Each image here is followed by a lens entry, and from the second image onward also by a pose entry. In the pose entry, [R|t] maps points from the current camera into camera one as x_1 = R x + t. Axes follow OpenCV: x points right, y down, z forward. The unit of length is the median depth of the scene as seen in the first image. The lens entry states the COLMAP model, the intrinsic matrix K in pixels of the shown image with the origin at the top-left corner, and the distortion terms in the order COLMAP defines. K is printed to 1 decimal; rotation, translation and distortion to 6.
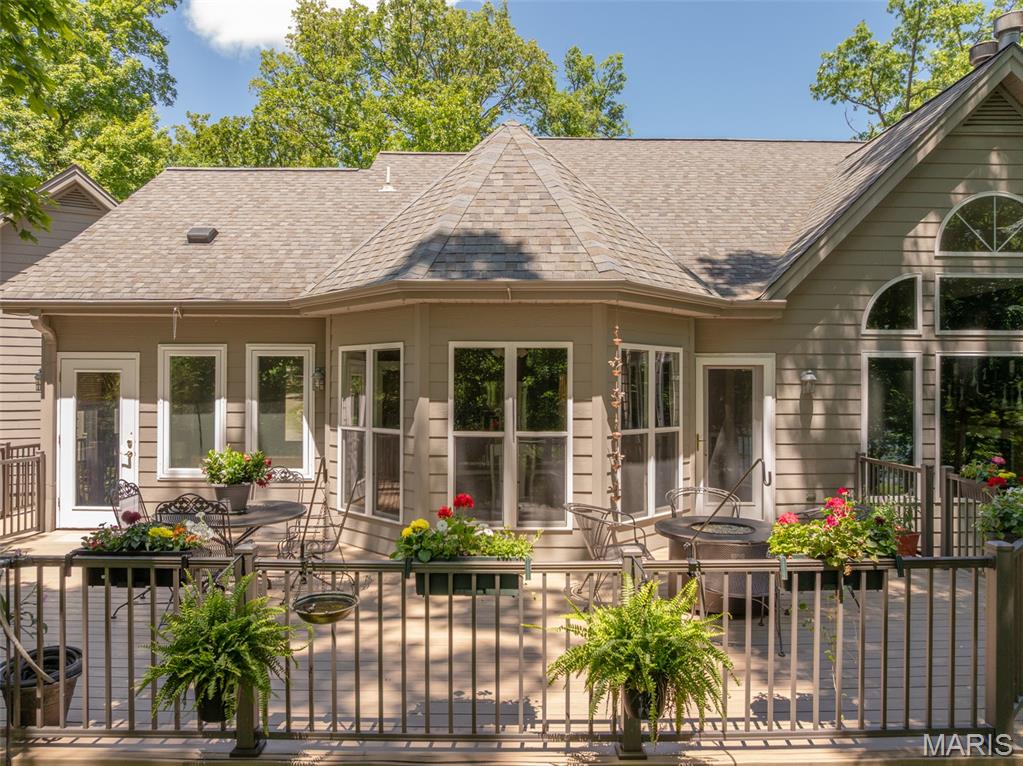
lens RADIAL K [[728.8, 0, 510.9], [0, 728.8, 379.7], [0, 0, 1]] dist [-0.031293, 0.012587]
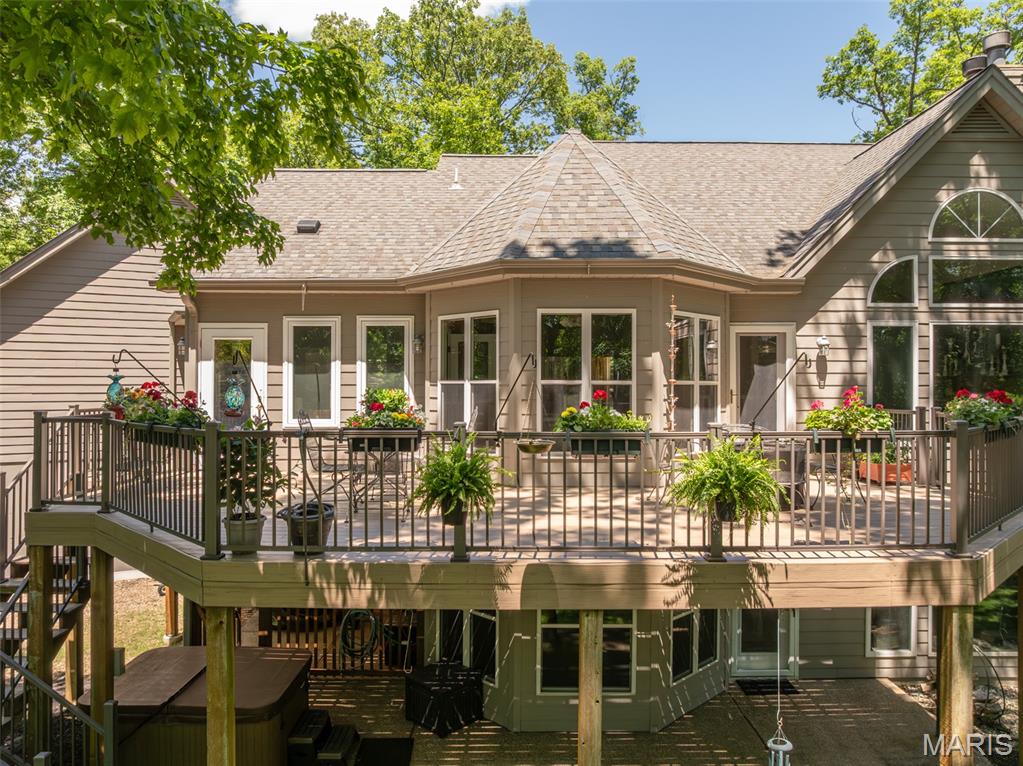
lens RADIAL K [[728.8, 0, 514.2], [0, 728.8, 376.4], [0, 0, 1]] dist [-0.031293, 0.012587]
pose [[0.999990, -0.002491, -0.003745, -0.099240], [0.002483, 0.999995, -0.002084, 0.054946], [0.003750, 0.002075, 0.999991, -0.207332]]
